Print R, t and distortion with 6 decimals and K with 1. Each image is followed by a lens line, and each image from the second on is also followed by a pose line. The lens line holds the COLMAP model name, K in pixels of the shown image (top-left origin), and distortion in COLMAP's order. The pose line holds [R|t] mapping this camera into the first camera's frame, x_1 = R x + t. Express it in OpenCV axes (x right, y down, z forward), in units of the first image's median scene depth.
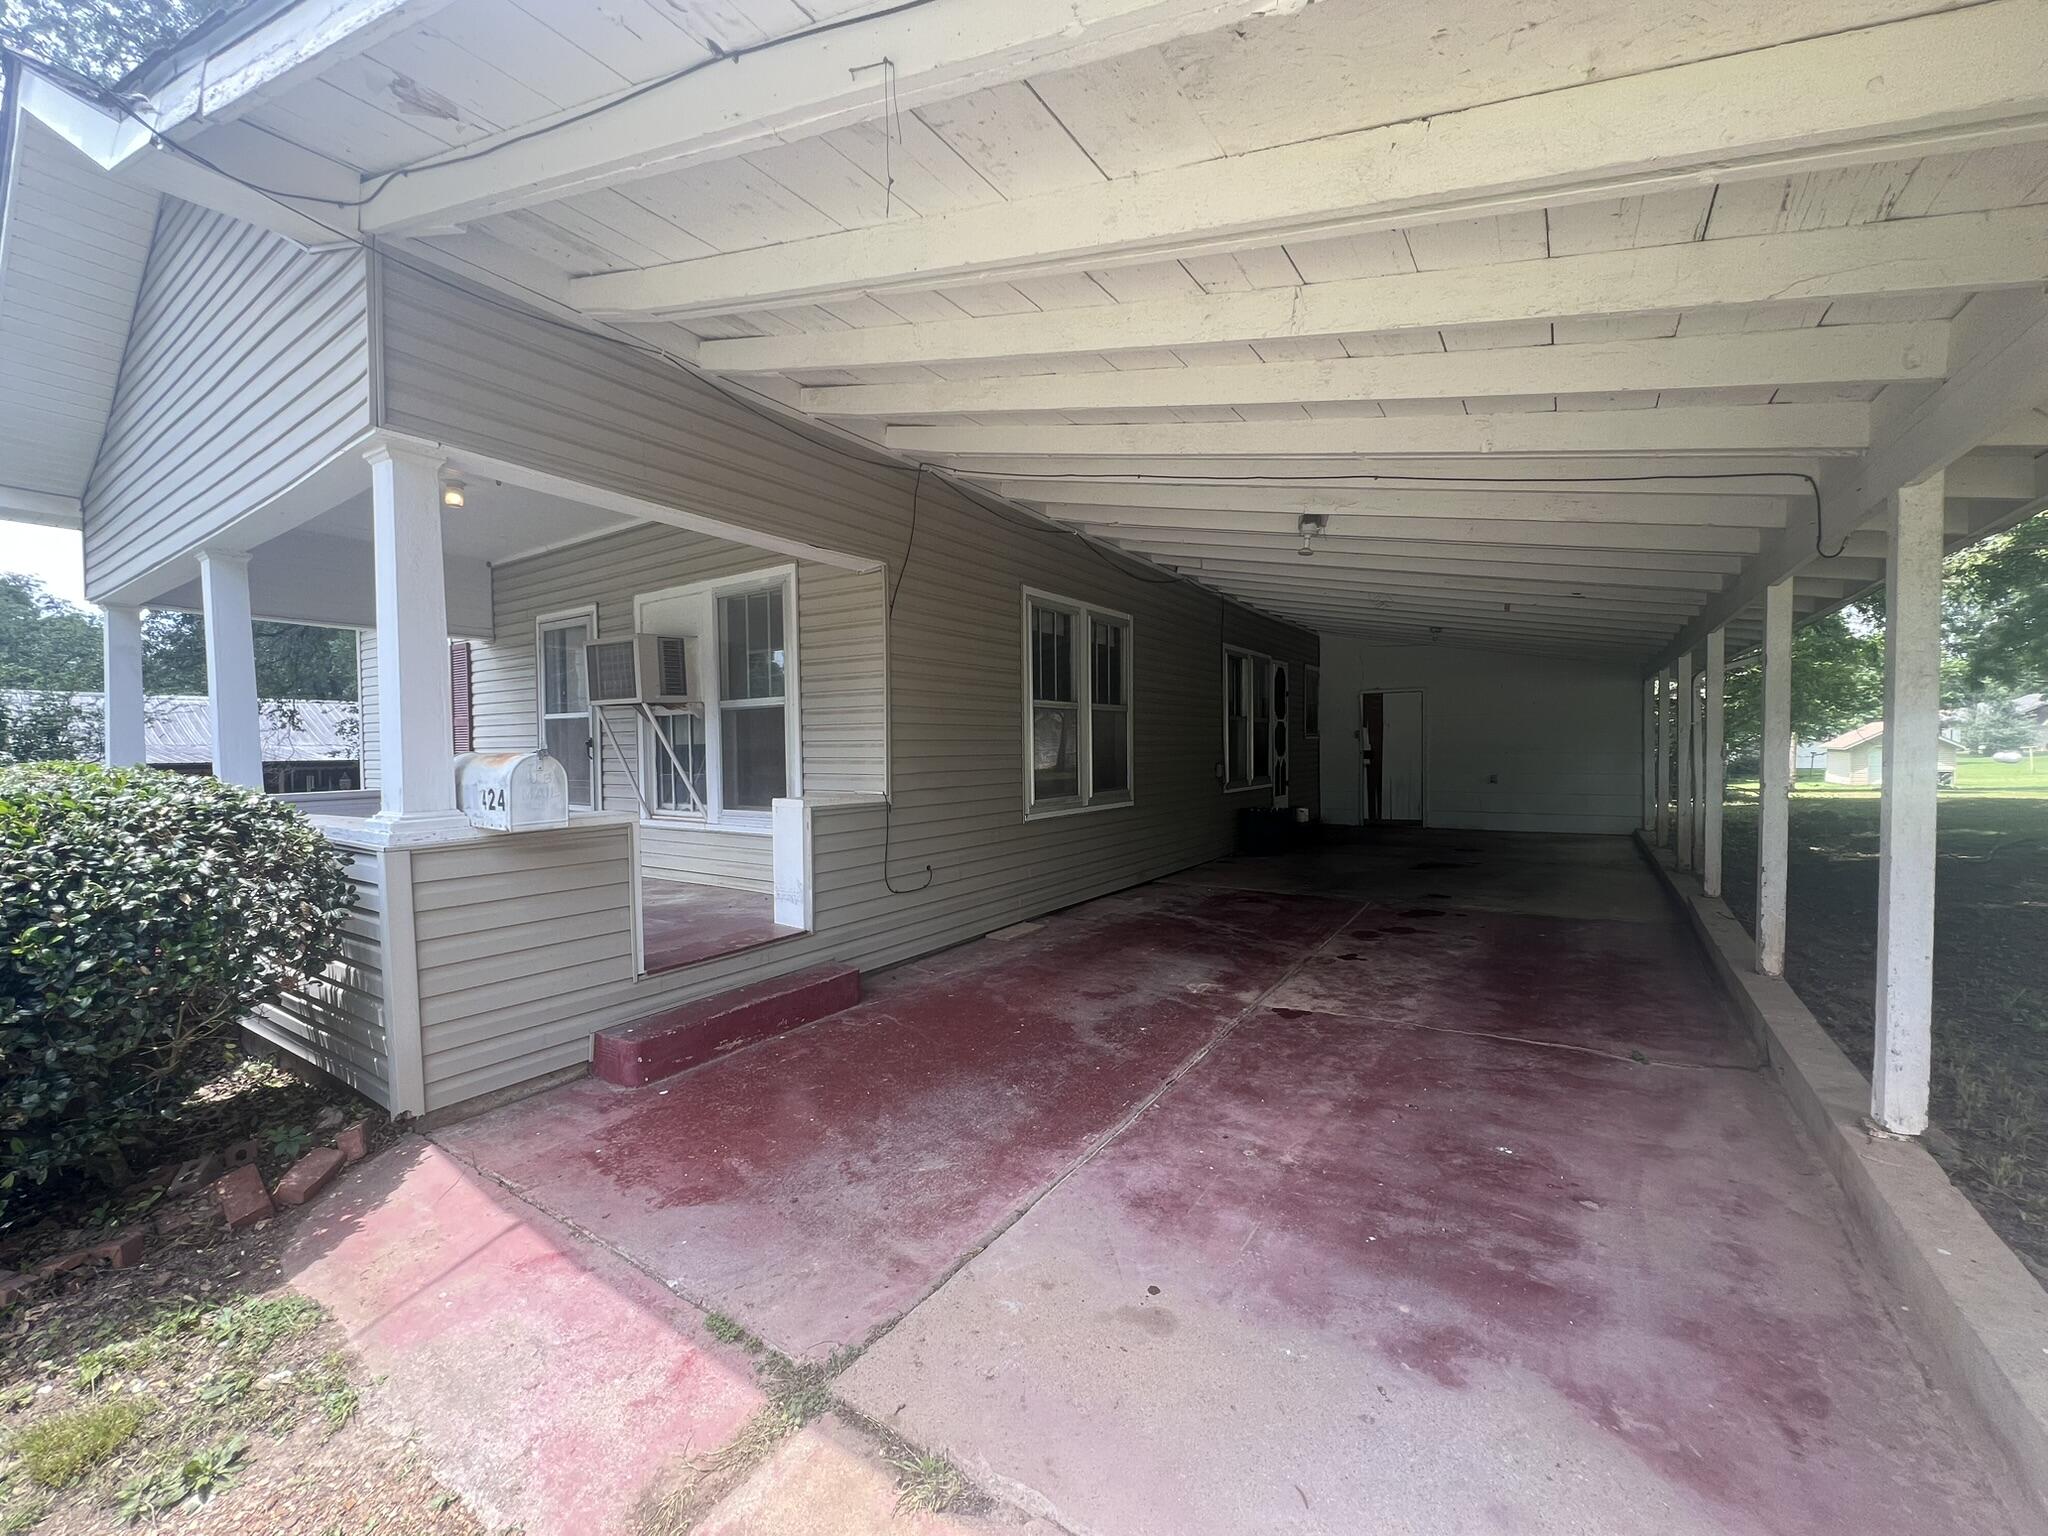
lens RADIAL K [[816.5, 0, 1022.3], [0, 816.5, 767.9], [0, 0, 1]] dist [-0.005002, 0.001327]
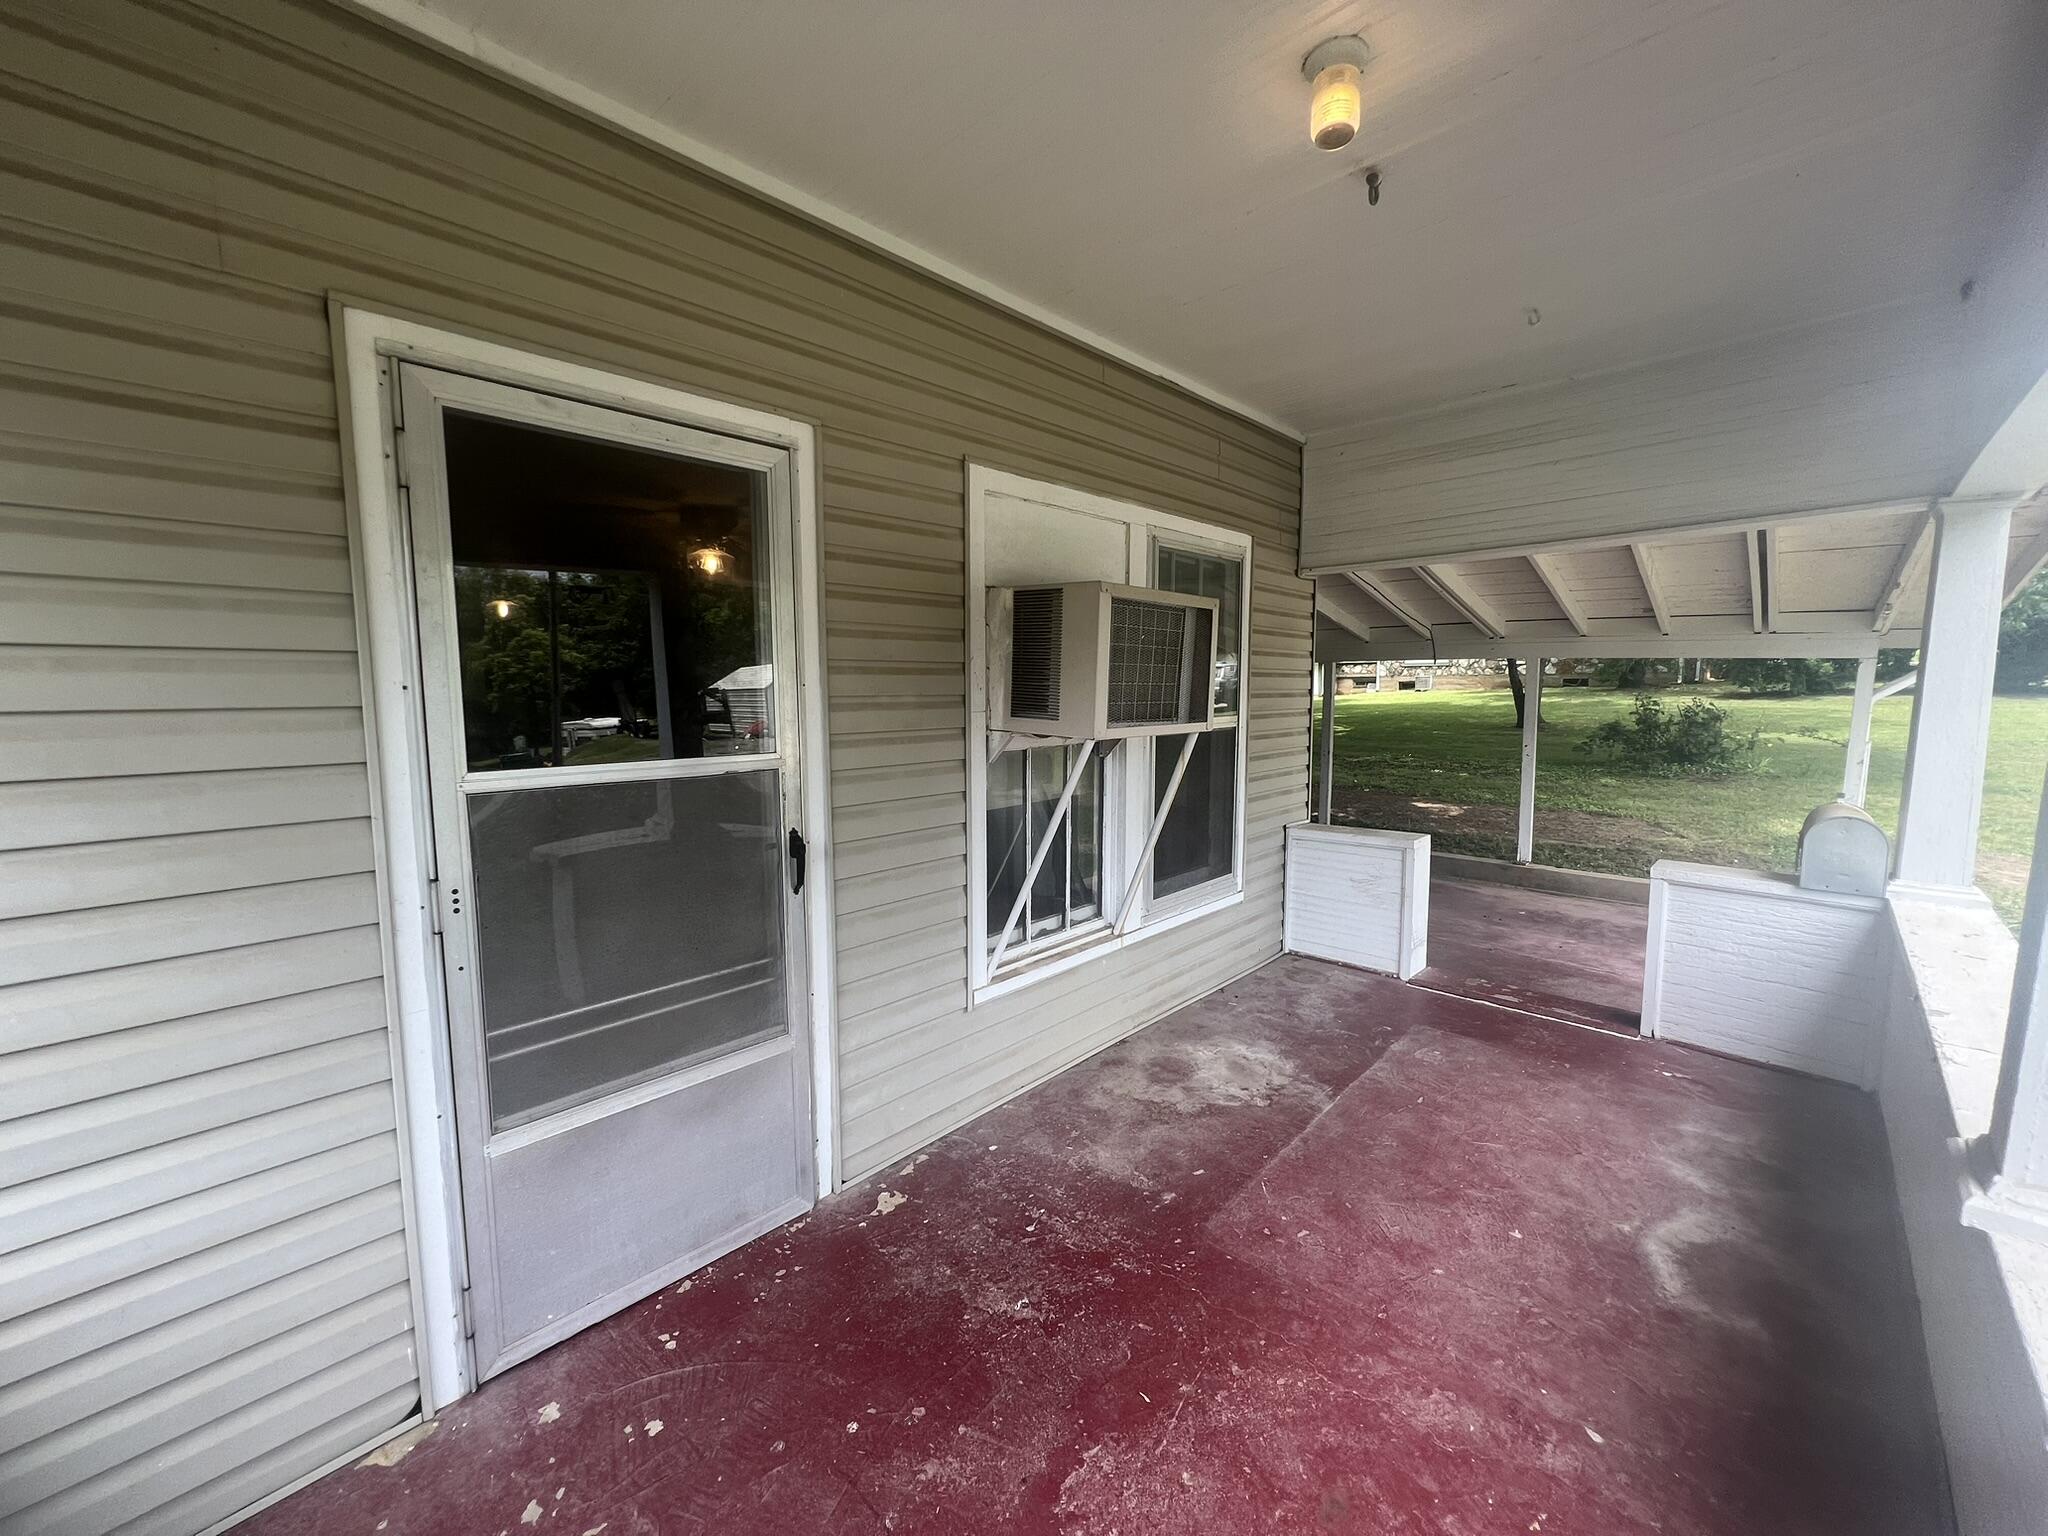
lens RADIAL K [[816.5, 0, 1024.8], [0, 816.5, 769.3], [0, 0, 1]] dist [-0.005002, 0.001327]
pose [[0.171572, -0.094674, 0.980612, -1.765609], [0.024267, 0.995476, 0.091863, -0.188462], [-0.984873, 0.008035, 0.173093, 1.797839]]
